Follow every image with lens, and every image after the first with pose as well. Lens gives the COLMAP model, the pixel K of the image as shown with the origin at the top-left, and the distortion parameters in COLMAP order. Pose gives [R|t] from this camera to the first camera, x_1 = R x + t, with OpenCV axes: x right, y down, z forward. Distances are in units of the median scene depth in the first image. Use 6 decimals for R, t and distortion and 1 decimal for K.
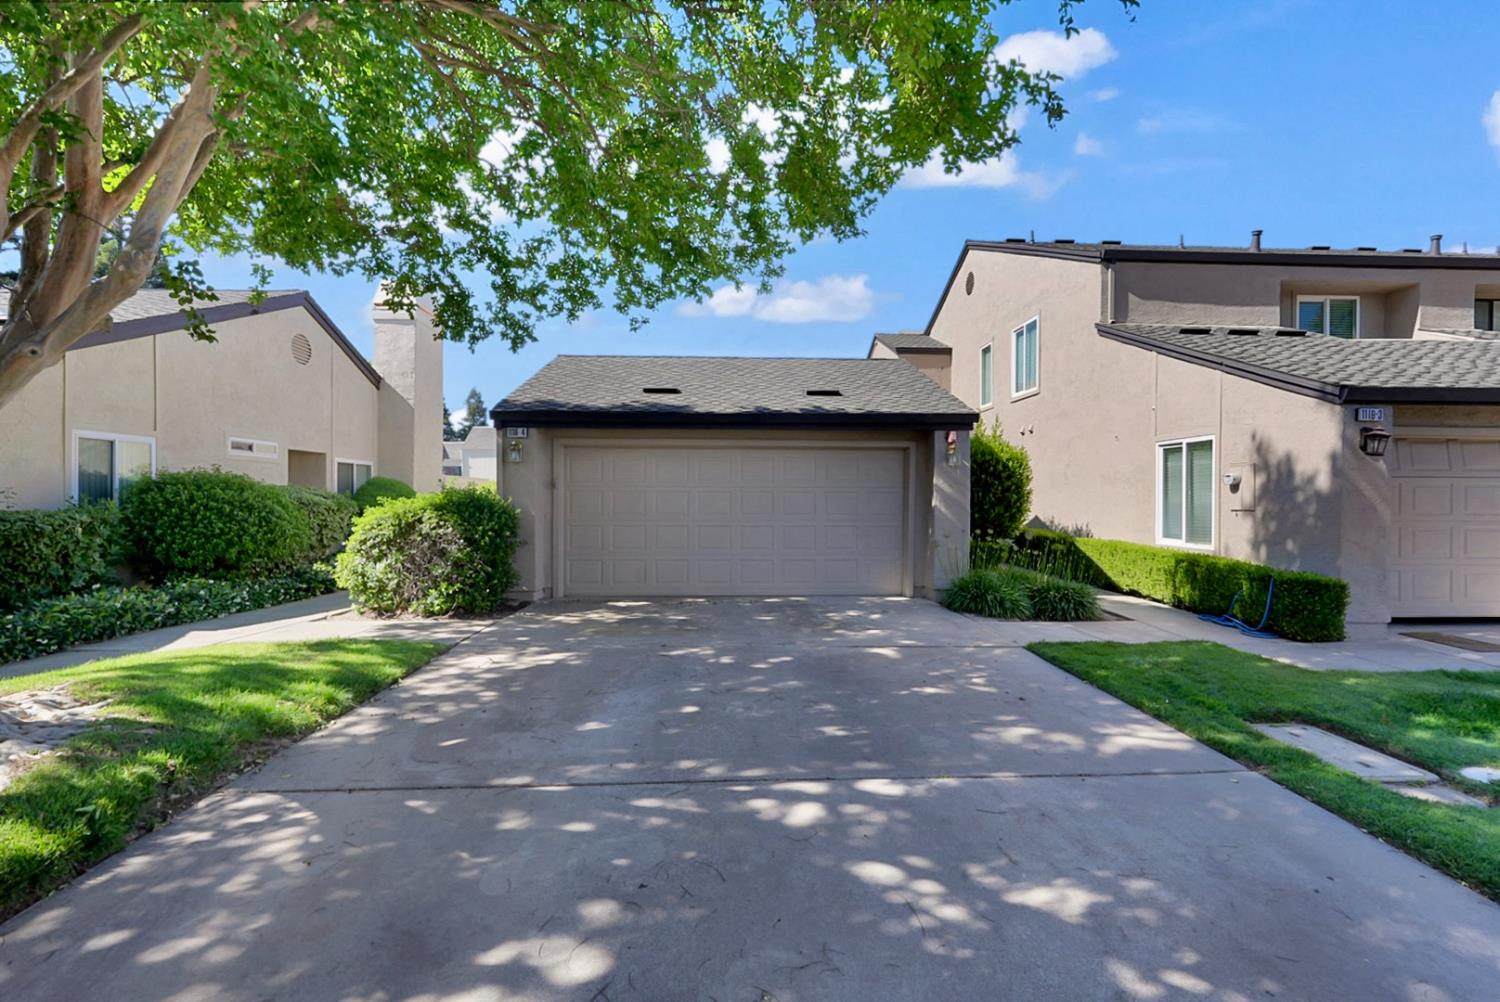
lens RADIAL K [[661.7, 0, 746.6], [0, 661.7, 500.7], [0, 0, 1]] dist [-0.013734, 0.008276]
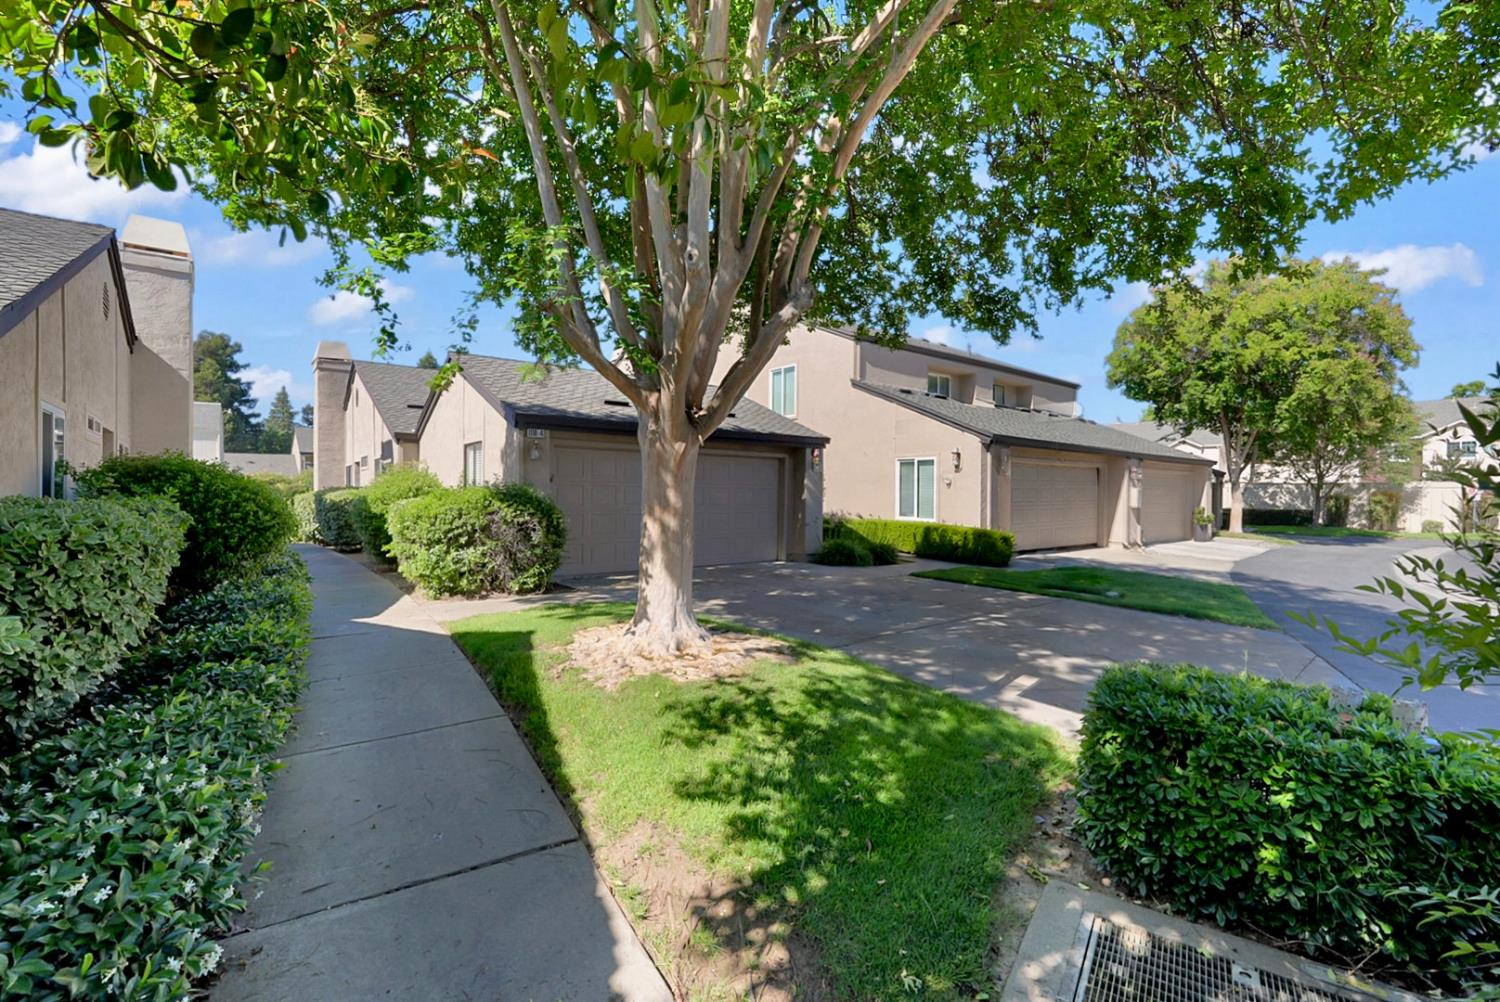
lens RADIAL K [[661.7, 0, 746.6], [0, 661.7, 500.7], [0, 0, 1]] dist [-0.013734, 0.008276]
pose [[0.813206, -0.004853, 0.581956, -0.703372], [-0.000090, 0.999964, 0.008463, 0.004020], [-0.581976, -0.006935, 0.813176, -0.134887]]
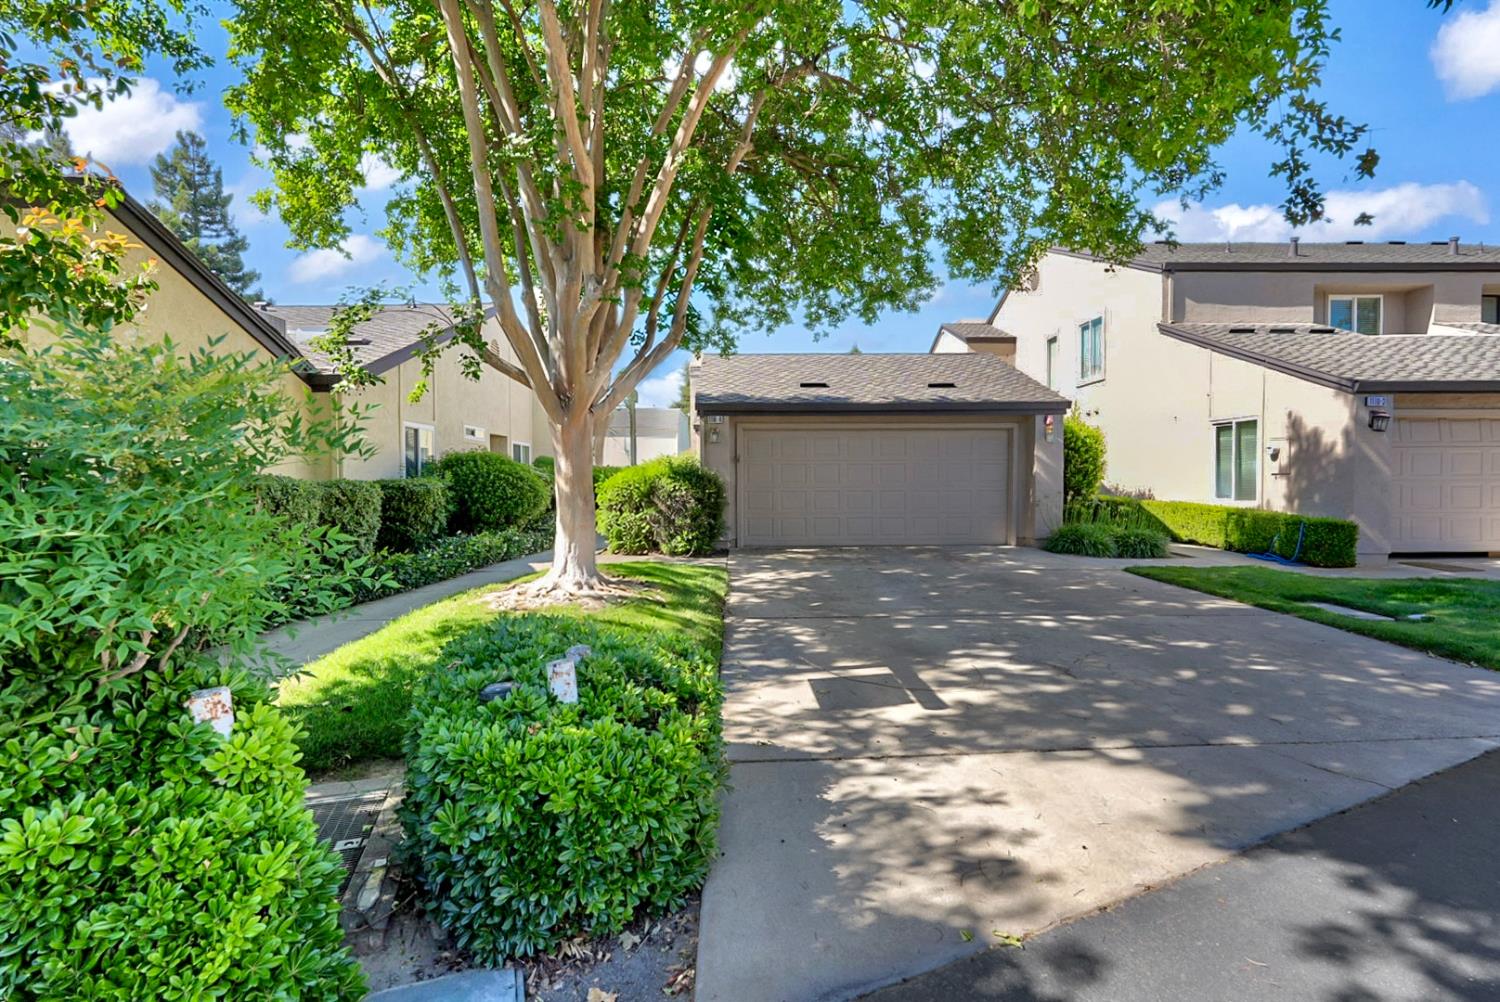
lens RADIAL K [[681.4, 0, 755.7], [0, 681.4, 494.0], [0, 0, 1]] dist [-0.002441, 0.007655]
pose [[0.999923, -0.008145, -0.009397, -0.252926], [0.008309, 0.999810, 0.017634, 0.020110], [0.009251, -0.017711, 0.999800, -0.334387]]
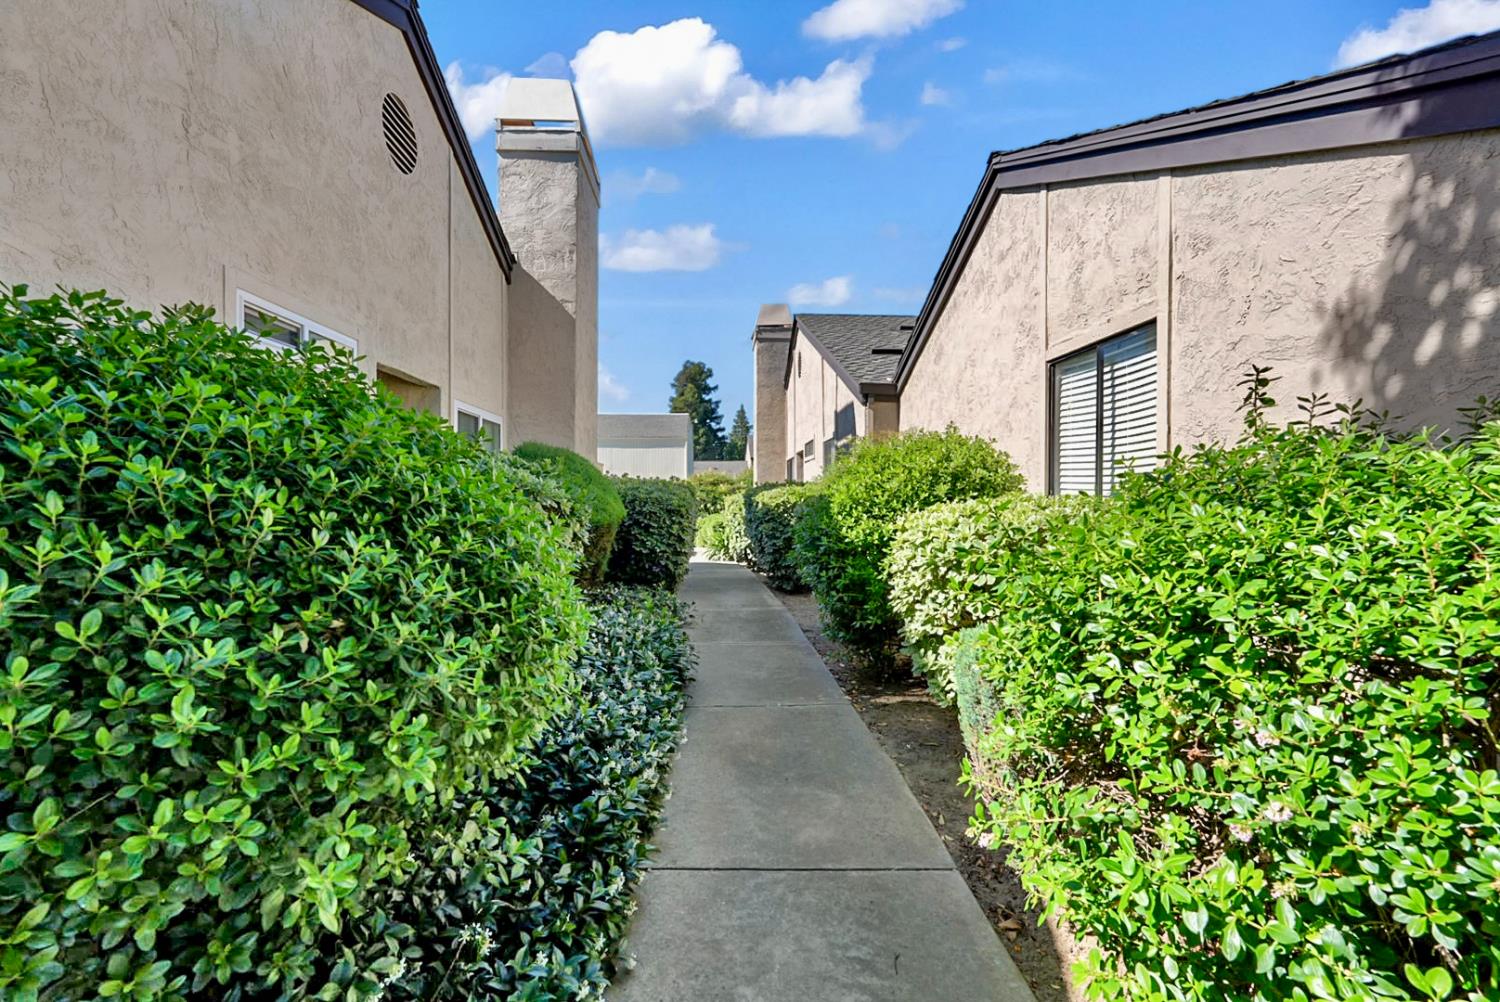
lens RADIAL K [[664.4, 0, 742.6], [0, 664.4, 495.9], [0, 0, 1]] dist [-0.001899, 0.001195]
pose [[0.999986, 0.000175, 0.005244, -0.628614], [-0.000150, 0.999989, -0.004734, 0.008531], [-0.005245, 0.004733, 0.999975, 0.784239]]
